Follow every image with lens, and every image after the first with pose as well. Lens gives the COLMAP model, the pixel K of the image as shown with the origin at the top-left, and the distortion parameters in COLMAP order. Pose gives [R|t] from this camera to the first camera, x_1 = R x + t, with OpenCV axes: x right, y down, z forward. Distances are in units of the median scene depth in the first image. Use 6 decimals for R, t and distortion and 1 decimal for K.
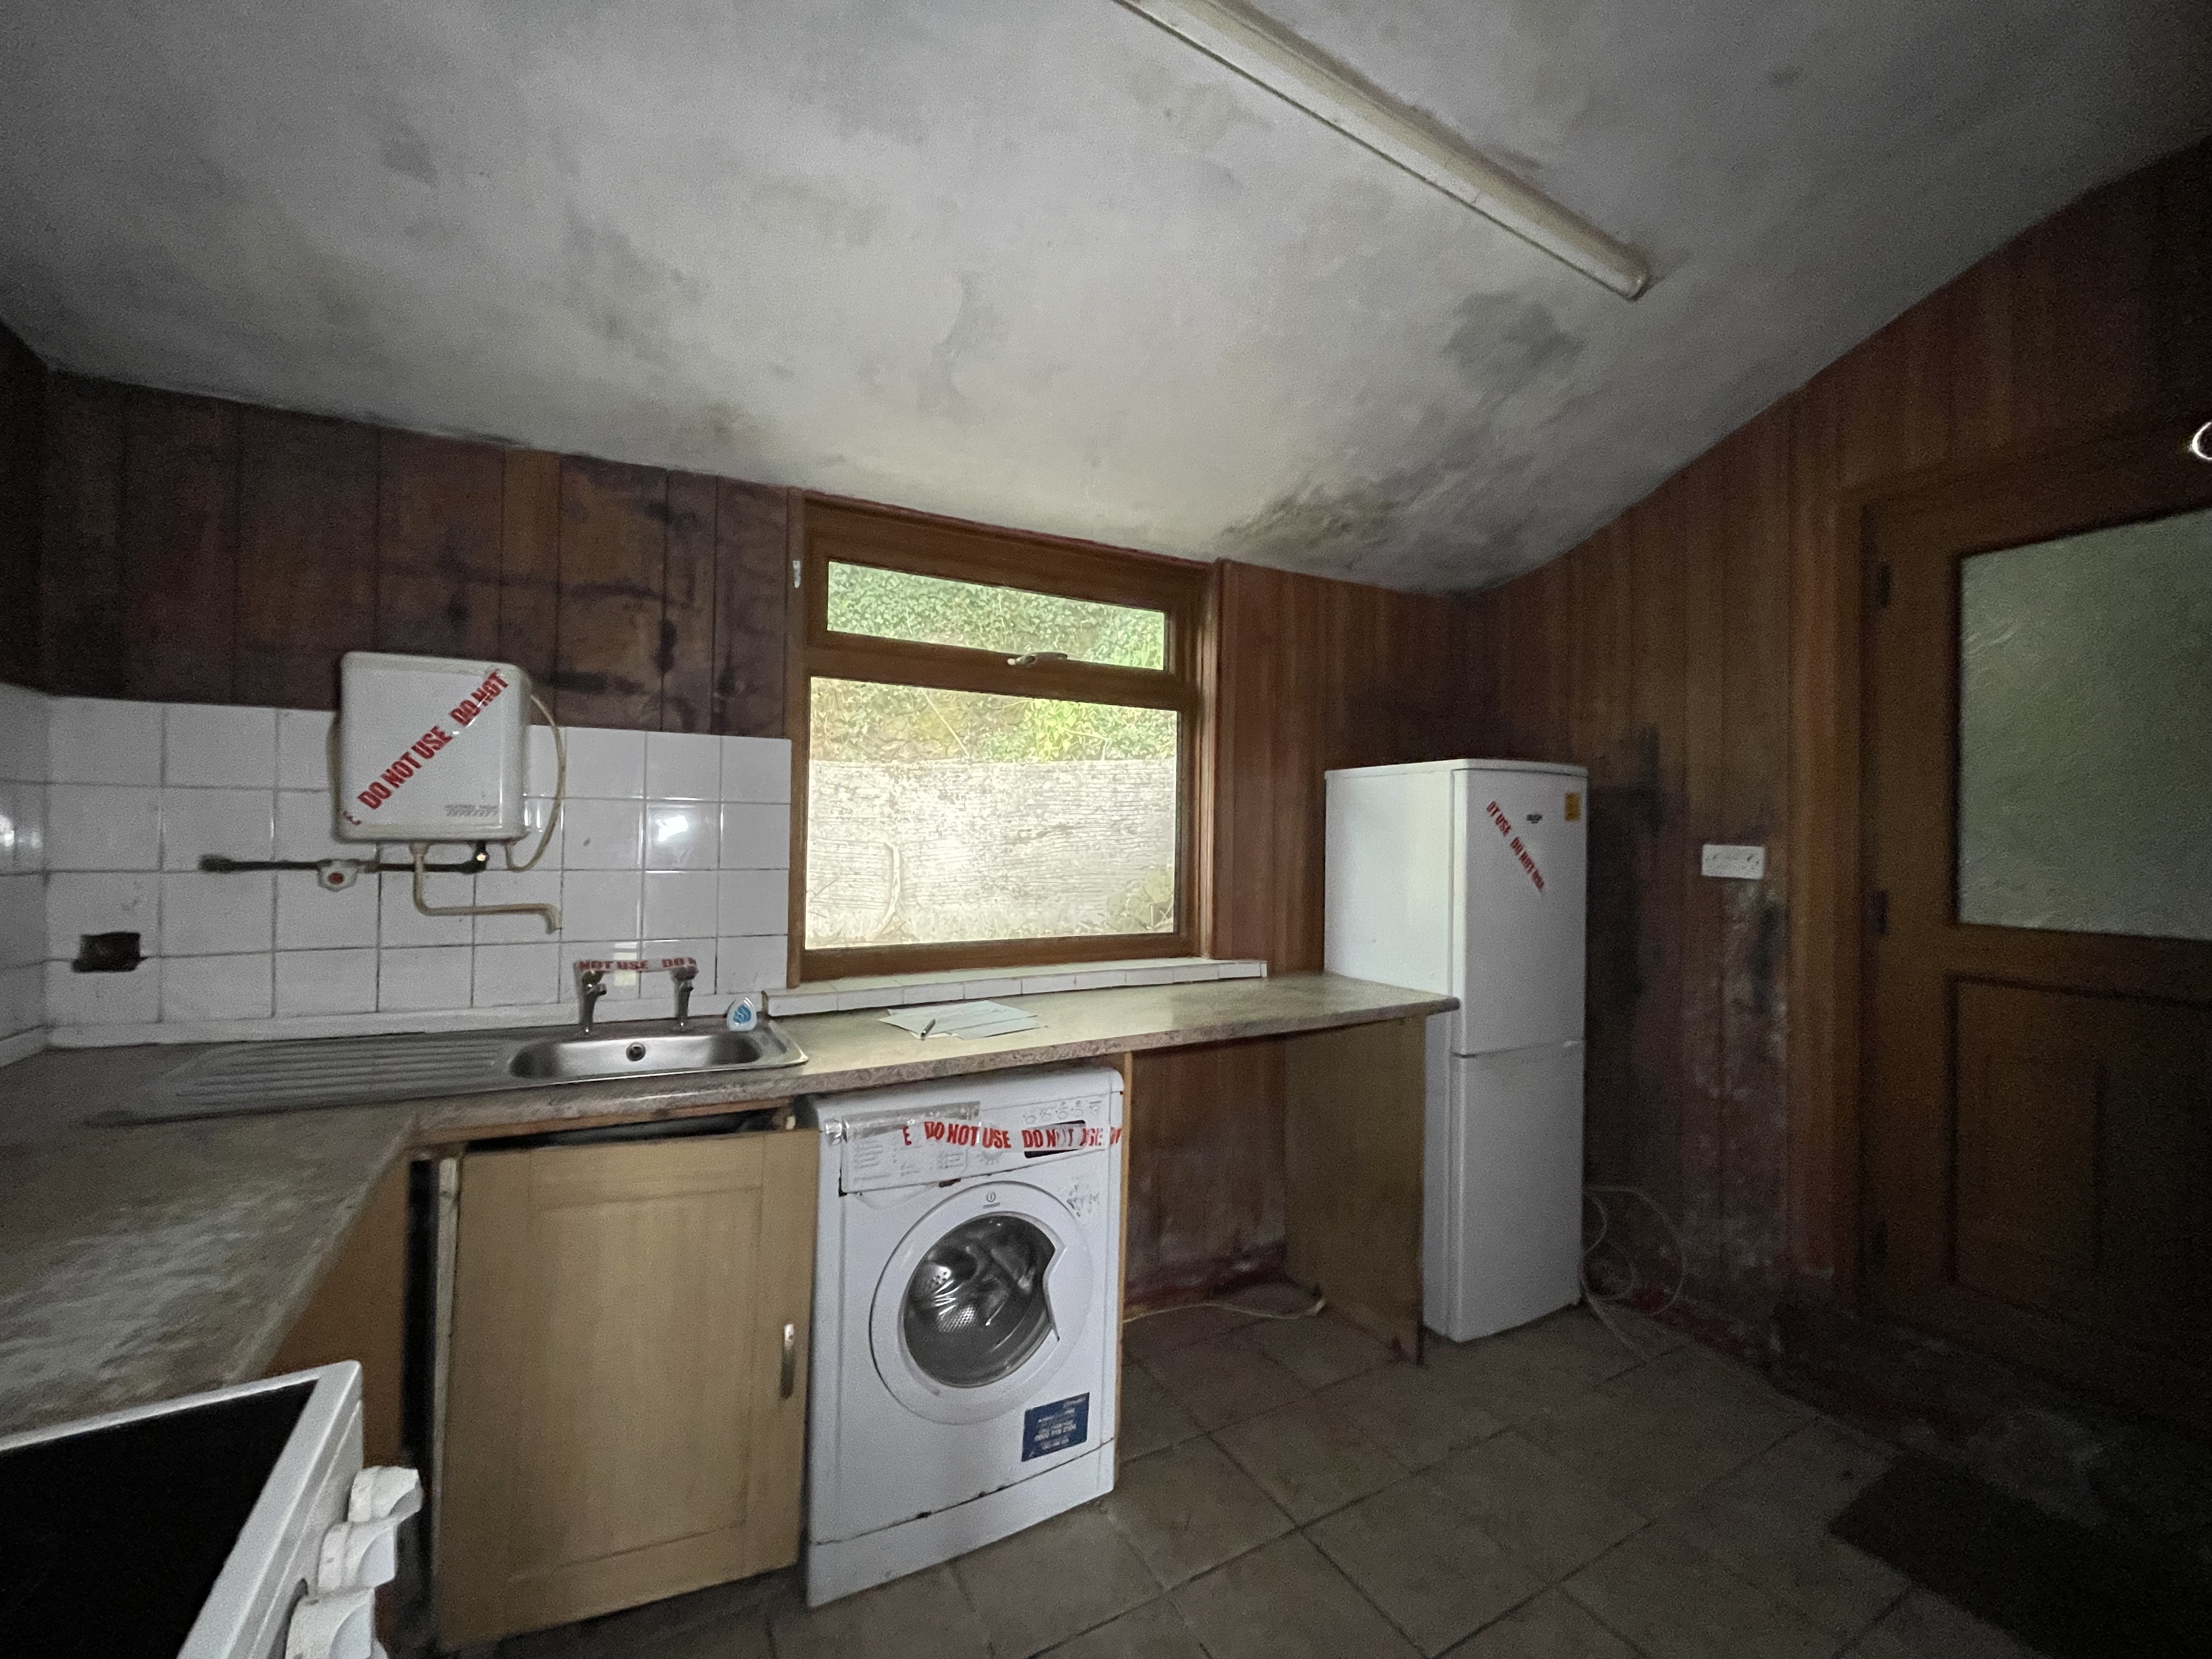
lens RADIAL K [[899.2, 0, 1101.3], [0, 899.2, 827.5], [0, 0, 1]] dist [0.000722, 0.000384]
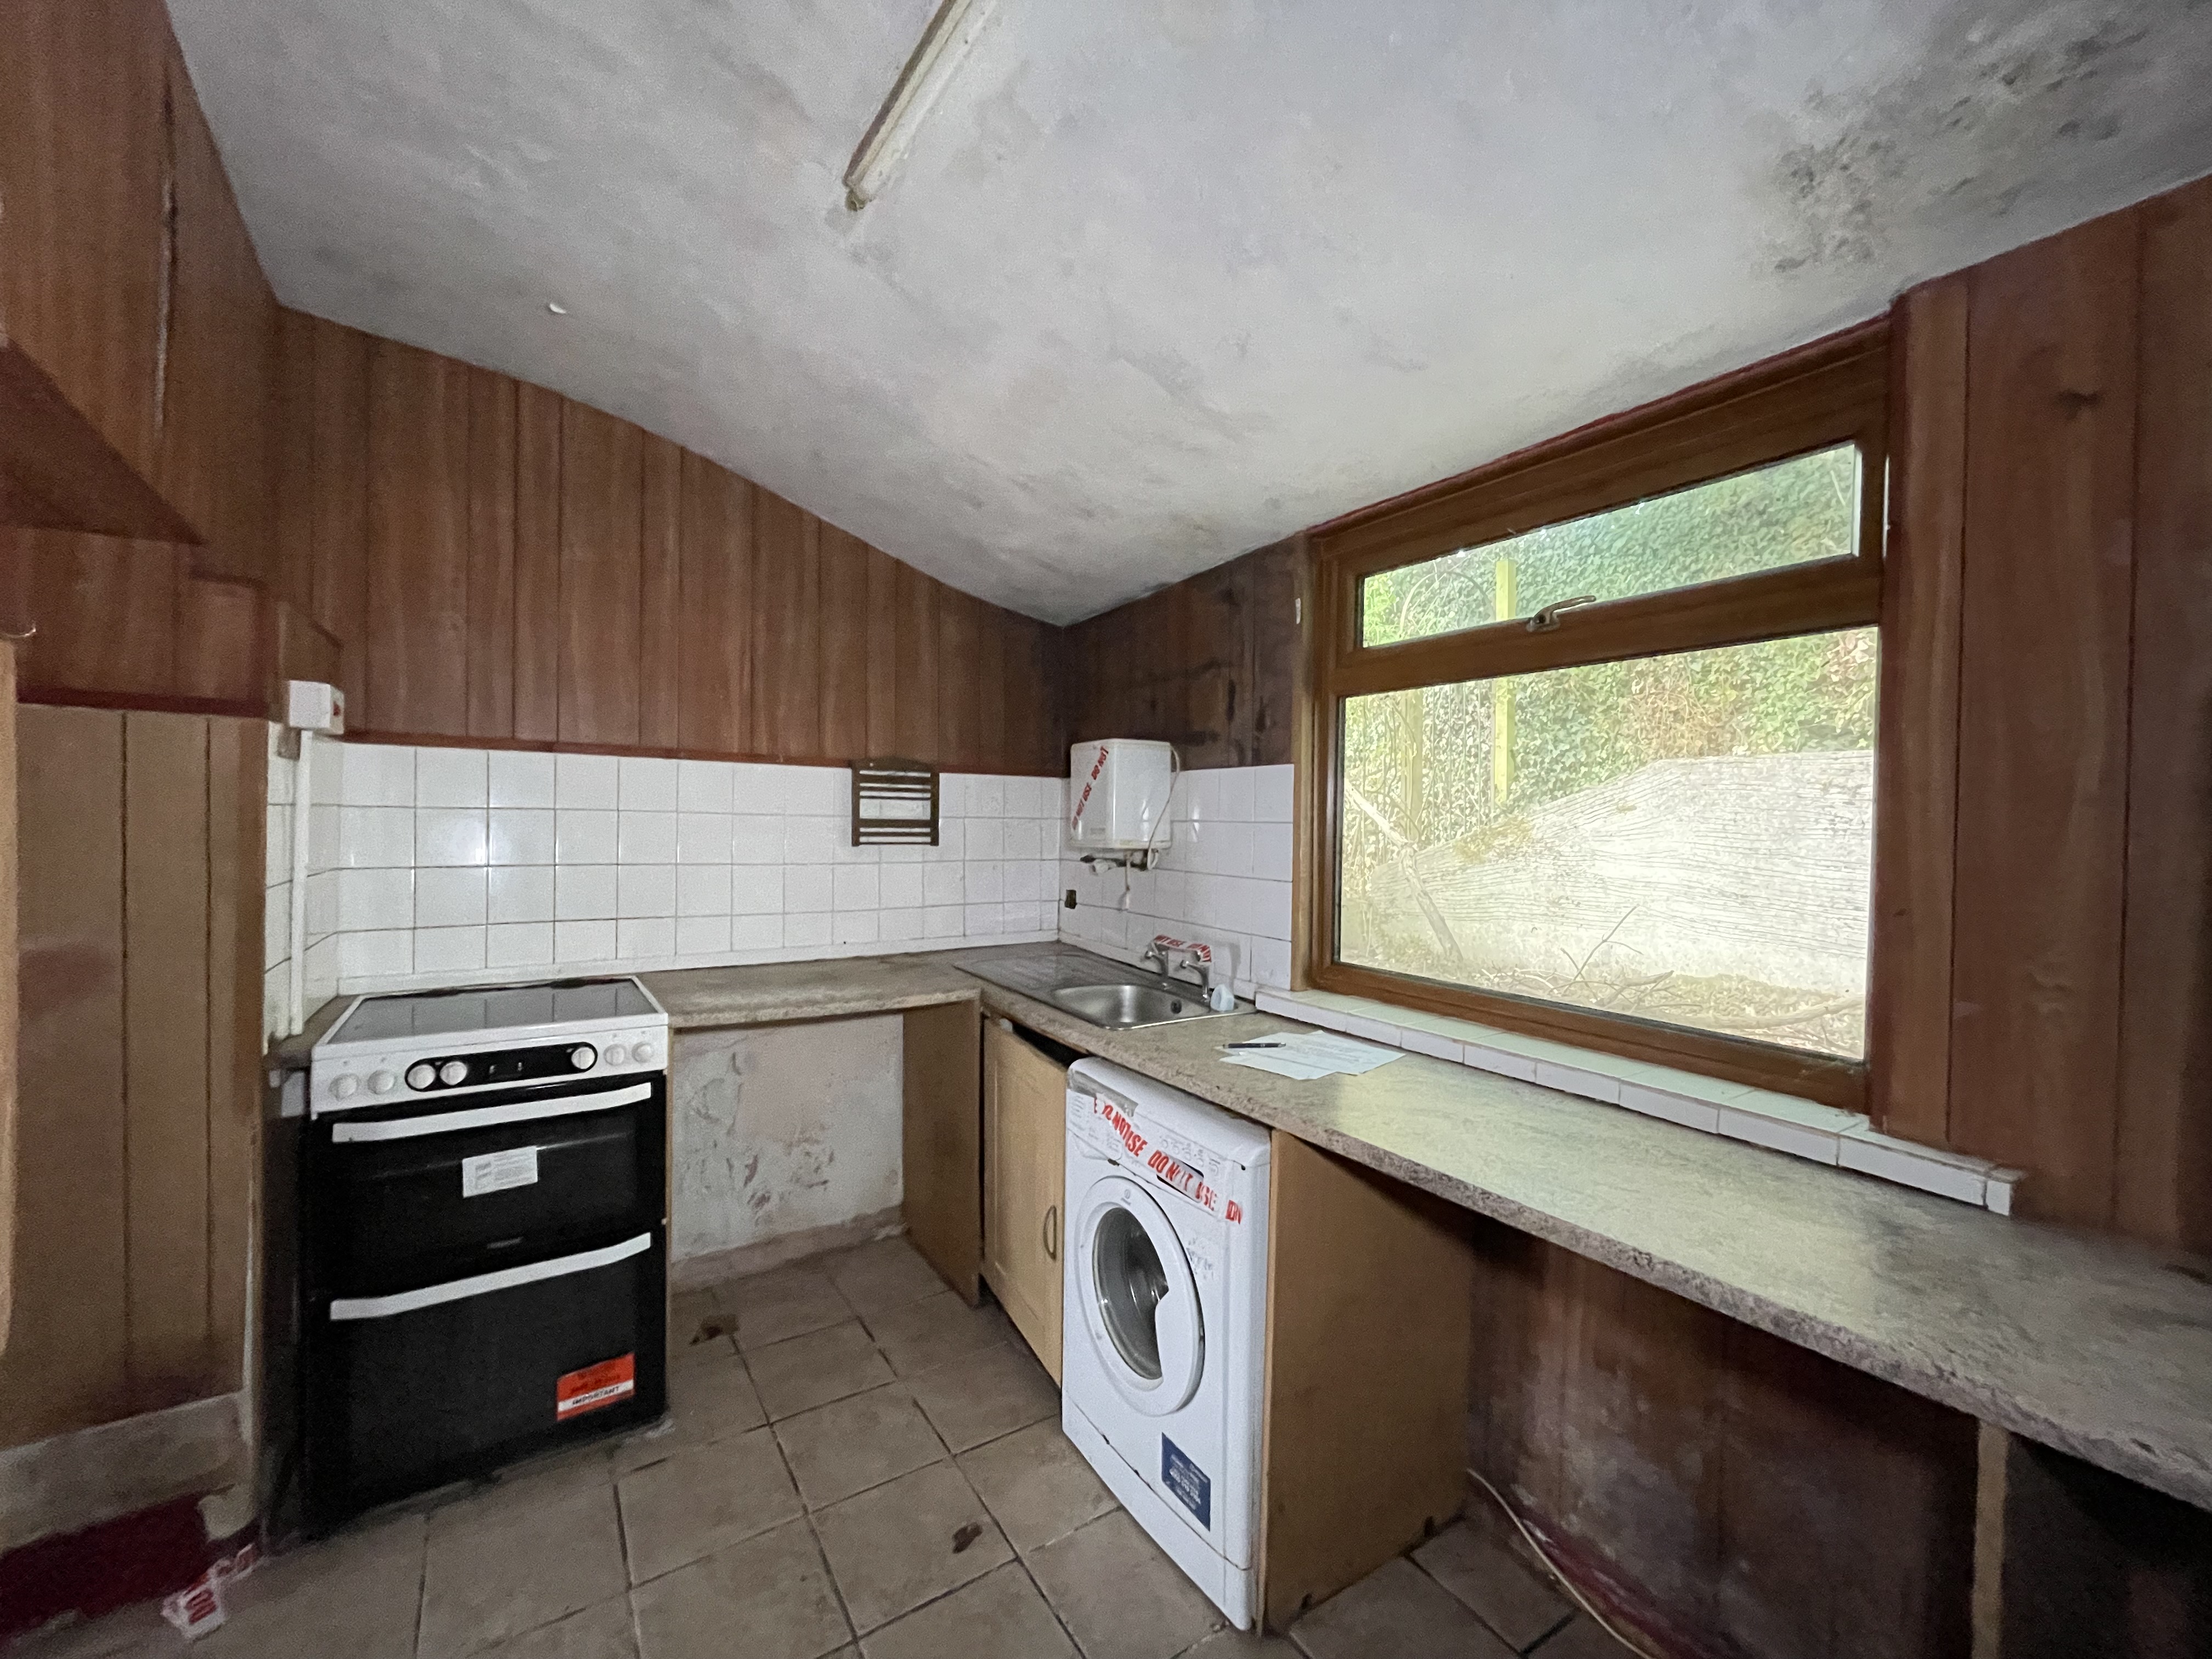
lens RADIAL K [[893.3, 0, 1094.2], [0, 893.3, 824.8], [0, 0, 1]] dist [-0.008480, 0.000110]
pose [[0.062857, -0.004750, -0.998011, 0.801514], [-0.001911, 0.999986, -0.004880, -0.019729], [0.998021, 0.002214, 0.062847, 0.764355]]
